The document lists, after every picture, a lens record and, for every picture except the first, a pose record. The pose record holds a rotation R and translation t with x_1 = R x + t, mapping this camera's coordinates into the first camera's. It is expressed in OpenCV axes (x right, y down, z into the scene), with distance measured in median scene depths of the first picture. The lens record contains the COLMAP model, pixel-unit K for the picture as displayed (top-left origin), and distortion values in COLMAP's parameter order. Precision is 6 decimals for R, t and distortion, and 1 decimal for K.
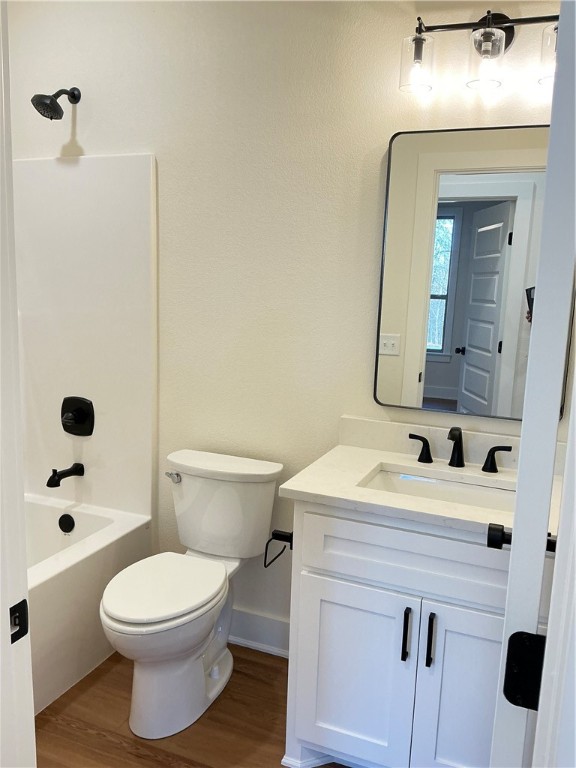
lens RADIAL K [[635.0, 0, 288.0], [0, 635.0, 384.0], [0, 0, 1]] dist [0.136913, -0.271926]
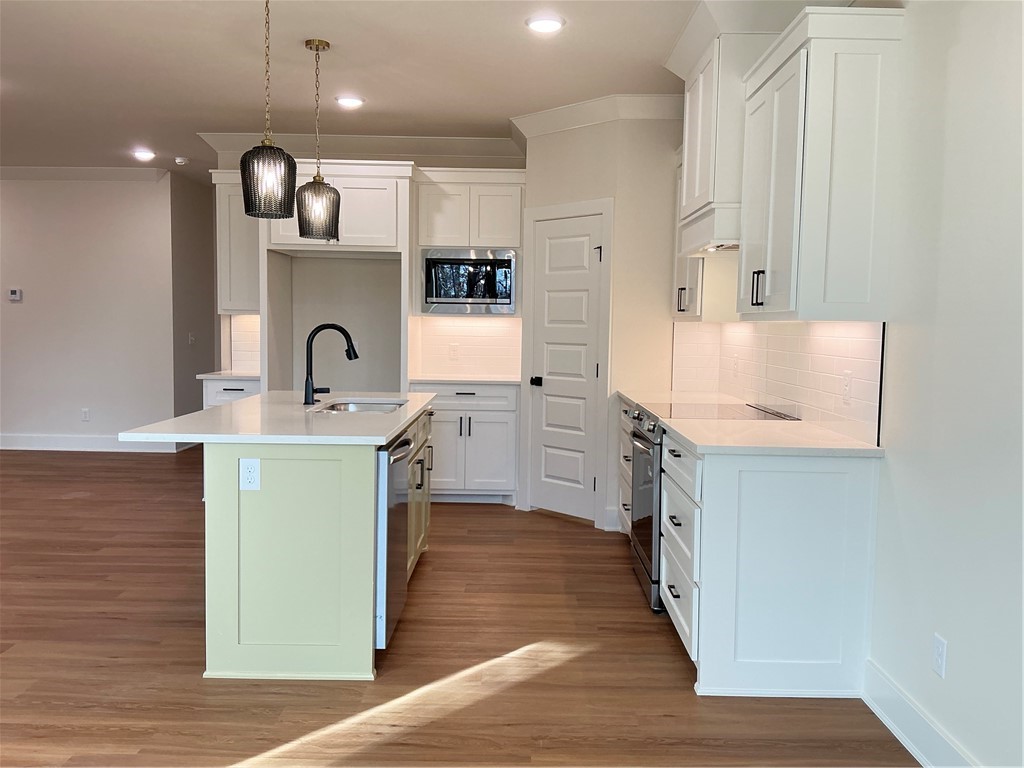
lens RADIAL K [[846.6, 0, 509.4], [0, 846.6, 385.1], [0, 0, 1]] dist [0.136913, -0.271926]
pose [[0.906513, -0.056849, 0.418334, -1.330053], [0.078130, 0.996367, -0.033904, 0.342778], [-0.414886, 0.063418, 0.907660, -2.881328]]
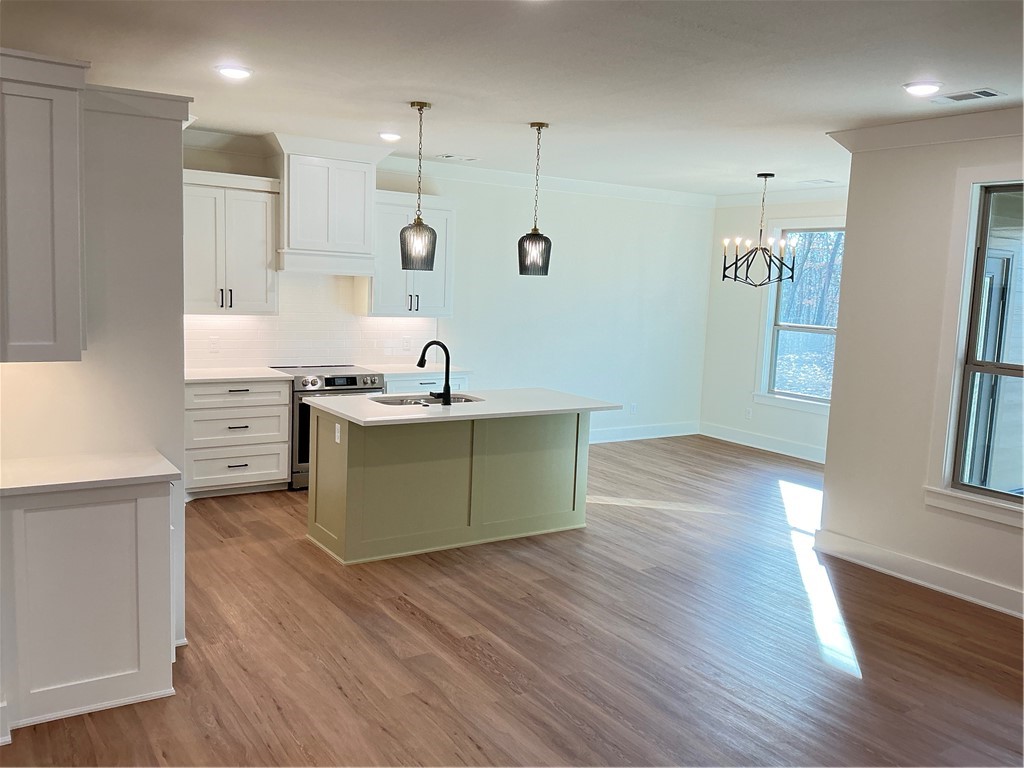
lens RADIAL K [[846.6, 0, 509.4], [0, 846.6, 385.1], [0, 0, 1]] dist [0.136913, -0.271926]
pose [[-0.856274, -0.137386, 0.497915, -2.796723], [-0.003482, 0.965491, 0.260413, -0.782278], [-0.516510, 0.221251, -0.827203, 2.891272]]
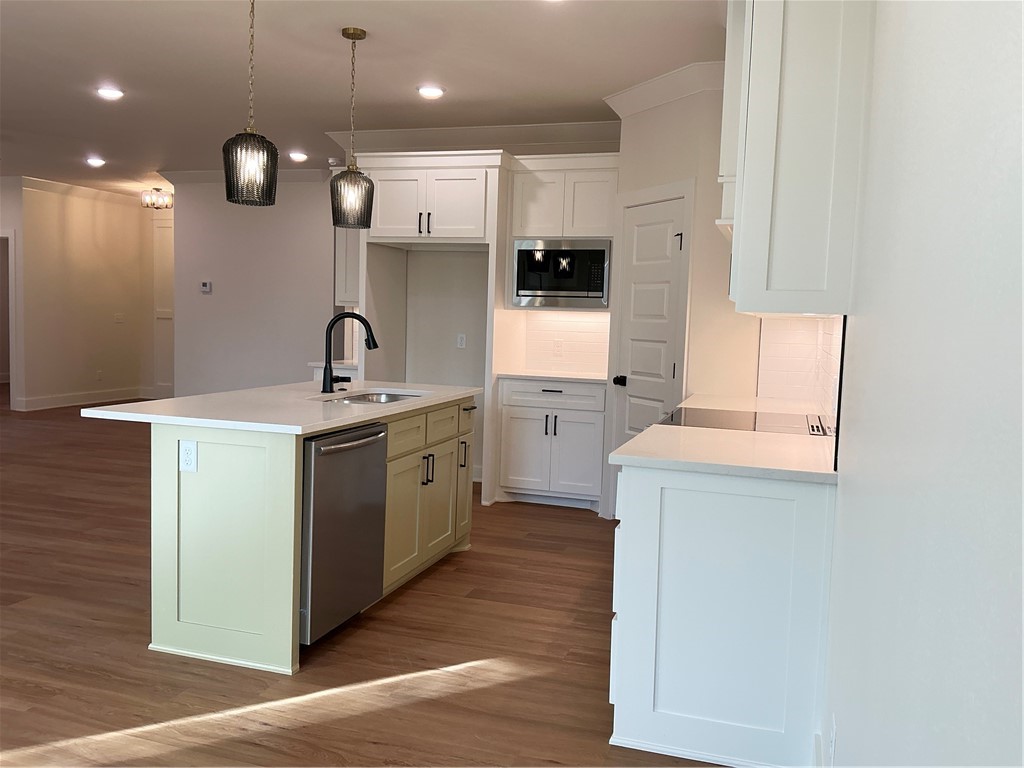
lens RADIAL K [[846.6, 0, 509.4], [0, 846.6, 385.1], [0, 0, 1]] dist [0.136913, -0.271926]
pose [[0.991215, -0.018296, 0.130992, -0.510802], [0.024934, 0.998477, -0.049210, 0.389928], [-0.129892, 0.052043, 0.990161, -2.926739]]
